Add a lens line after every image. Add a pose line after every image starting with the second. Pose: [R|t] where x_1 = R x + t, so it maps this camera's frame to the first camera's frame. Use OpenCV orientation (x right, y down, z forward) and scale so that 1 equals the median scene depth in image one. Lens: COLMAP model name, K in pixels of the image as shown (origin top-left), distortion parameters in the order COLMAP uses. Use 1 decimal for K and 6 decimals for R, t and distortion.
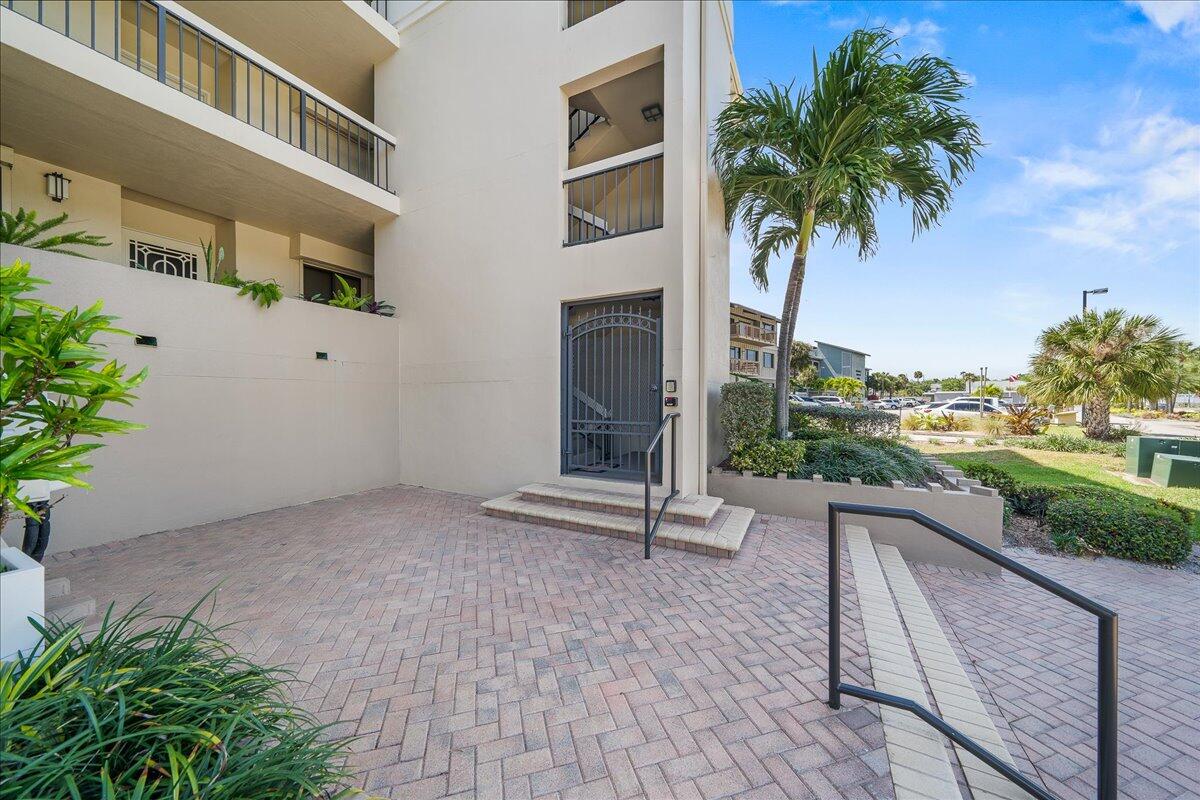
lens RADIAL K [[411.5, 0, 603.5], [0, 411.5, 402.8], [0, 0, 1]] dist [-0.007826, 0.000001]
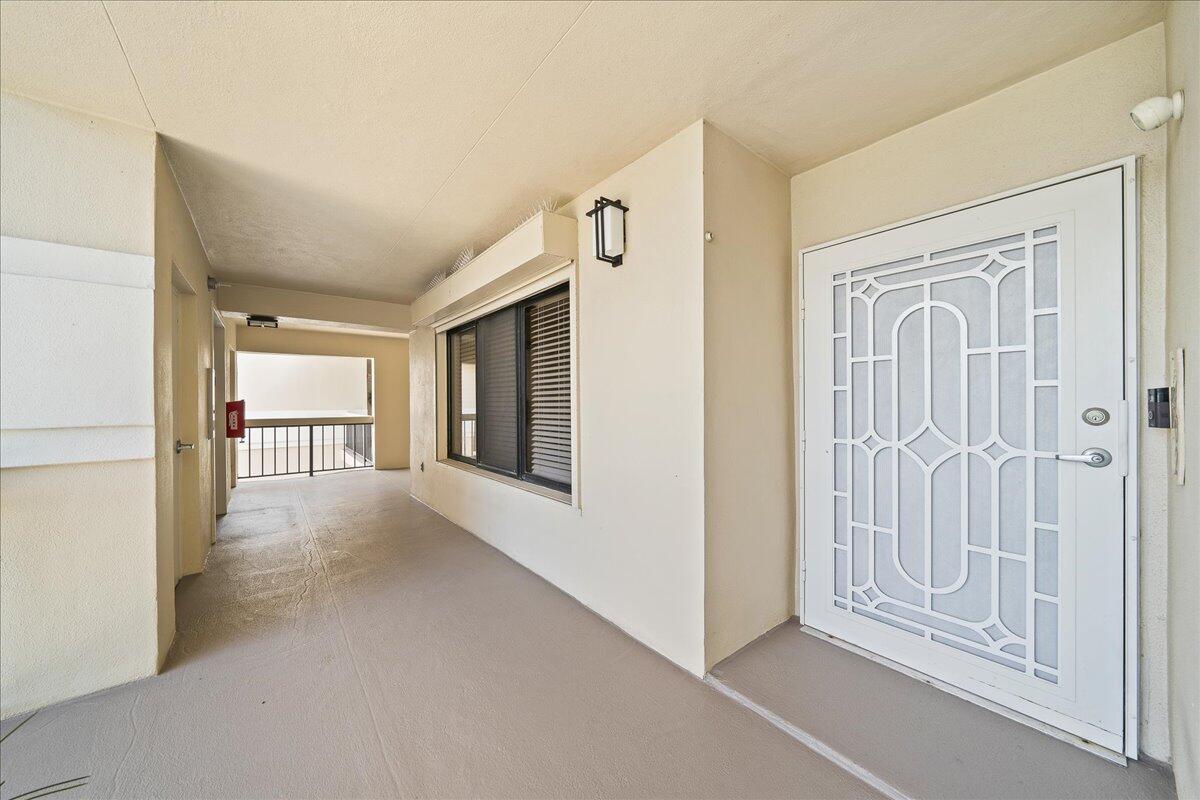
lens RADIAL K [[411.5, 0, 603.5], [0, 411.5, 402.8], [0, 0, 1]] dist [-0.007826, 0.000001]
pose [[-0.395319, 0.002428, -0.918541, -0.721230], [-0.002502, 0.999990, 0.003720, -0.274584], [0.918540, 0.003768, -0.395309, 0.889424]]
